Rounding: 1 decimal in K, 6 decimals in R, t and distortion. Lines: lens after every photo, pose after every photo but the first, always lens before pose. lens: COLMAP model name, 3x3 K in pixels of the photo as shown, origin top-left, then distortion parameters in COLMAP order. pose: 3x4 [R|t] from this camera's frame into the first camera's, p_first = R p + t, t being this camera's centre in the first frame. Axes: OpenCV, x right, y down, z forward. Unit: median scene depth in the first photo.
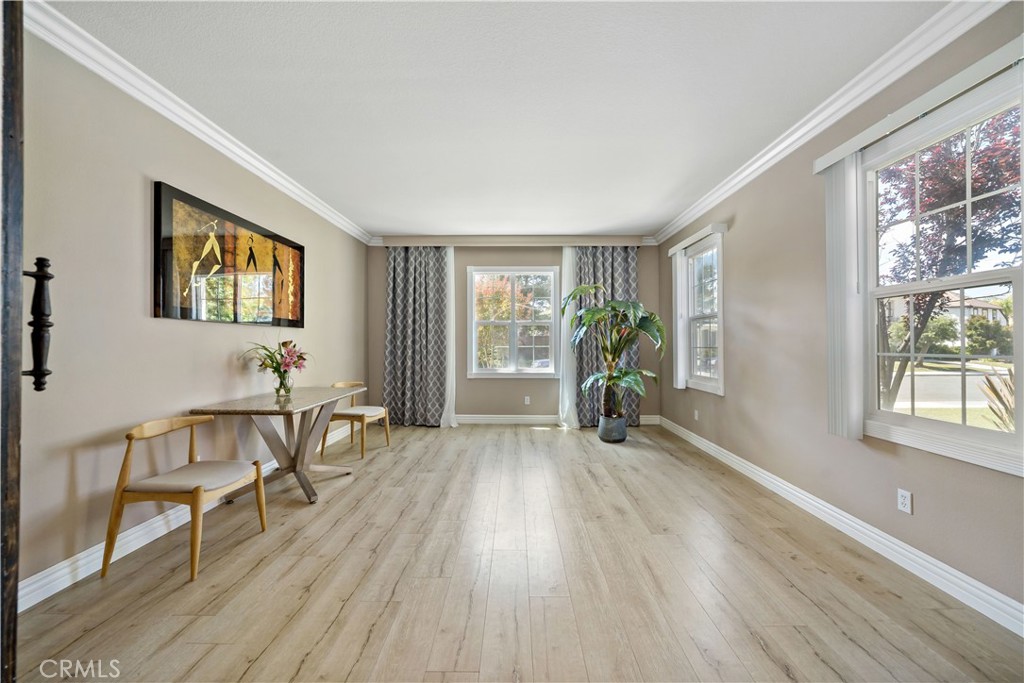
lens RADIAL K [[377.3, 0, 512.0], [0, 377.3, 341.5], [0, 0, 1]] dist [-0.001719, -0.000129]
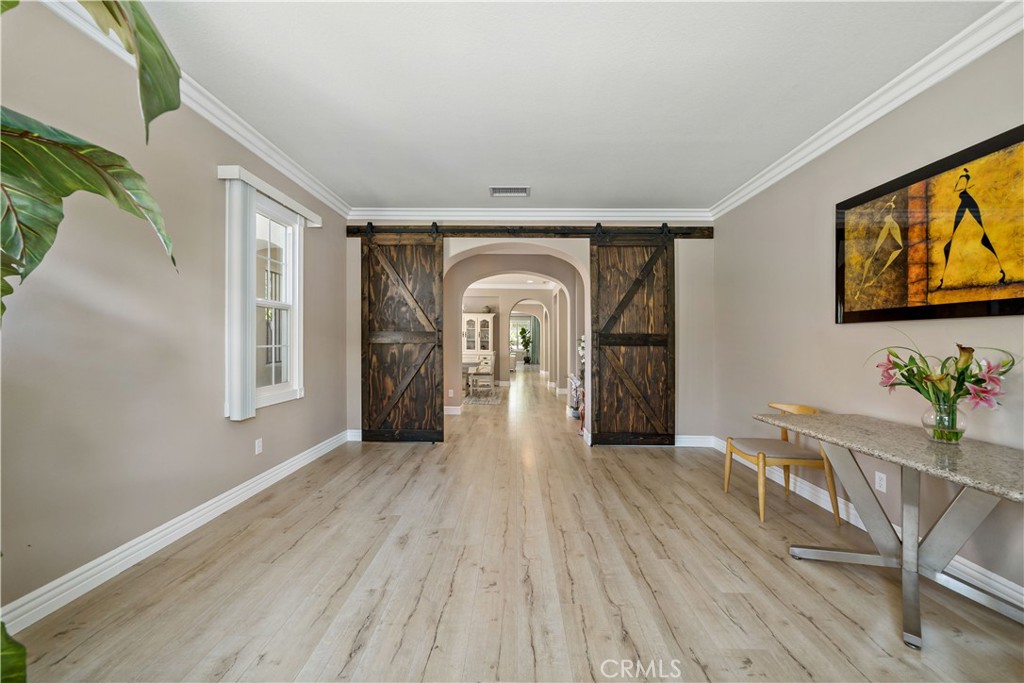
lens RADIAL K [[405.7, 0, 512.0], [0, 405.7, 341.5], [0, 0, 1]] dist [-0.000493, -0.000048]
pose [[-0.999937, -0.011248, -0.000408, 0.049666], [-0.011247, 0.999933, -0.002785, 0.006357], [0.000439, -0.002781, -0.999996, 1.943498]]
